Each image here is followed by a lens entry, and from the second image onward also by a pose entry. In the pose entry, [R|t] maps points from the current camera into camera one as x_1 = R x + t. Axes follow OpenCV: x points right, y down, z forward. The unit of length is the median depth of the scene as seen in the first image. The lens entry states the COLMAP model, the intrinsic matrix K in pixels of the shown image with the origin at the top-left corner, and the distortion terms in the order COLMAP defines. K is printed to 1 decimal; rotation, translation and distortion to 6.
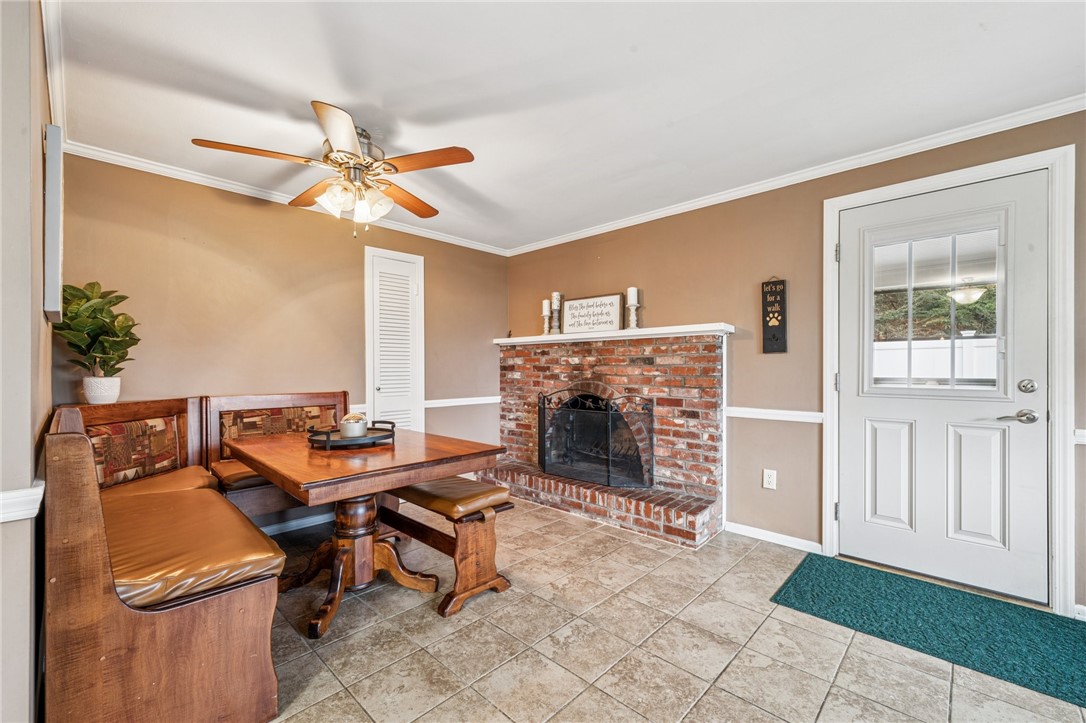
lens RADIAL K [[445.6, 0, 542.5], [0, 445.6, 367.6], [0, 0, 1]] dist [-0.001259, 0.000174]
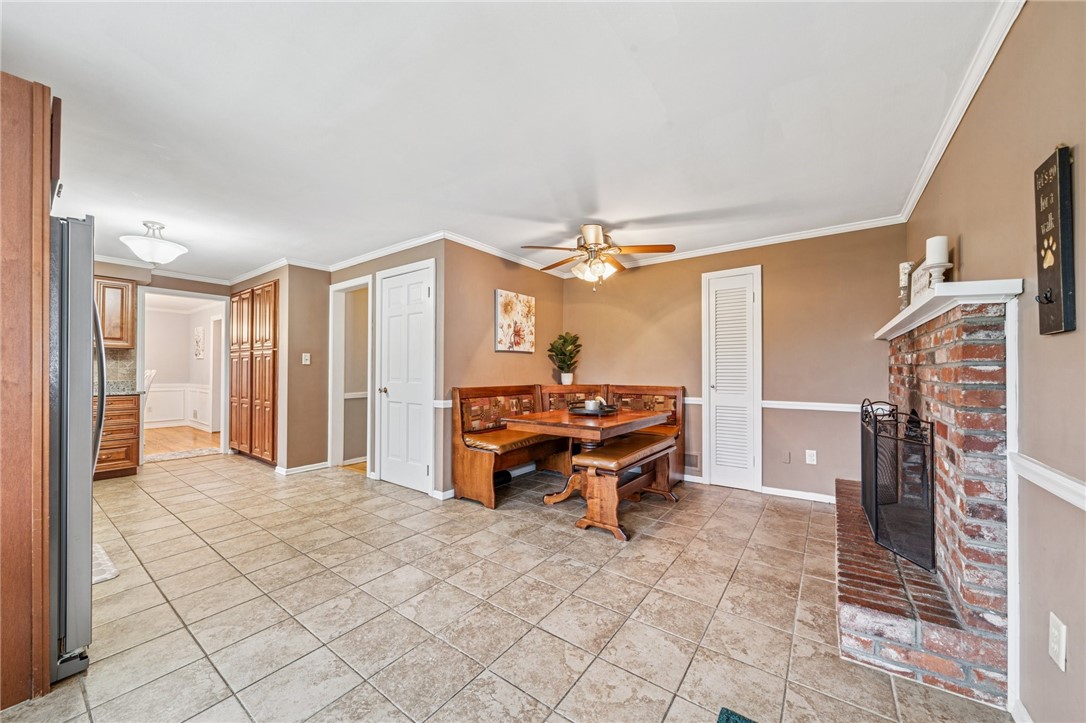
lens RADIAL K [[389.1, 0, 532.4], [0, 389.1, 366.6], [0, 0, 1]] dist [-0.000851, -0.000172]
pose [[0.127256, -0.006957, -0.991846, 0.760281], [-0.001079, 0.999974, -0.007152, 0.000755], [0.991869, 0.001980, 0.127245, 0.447113]]
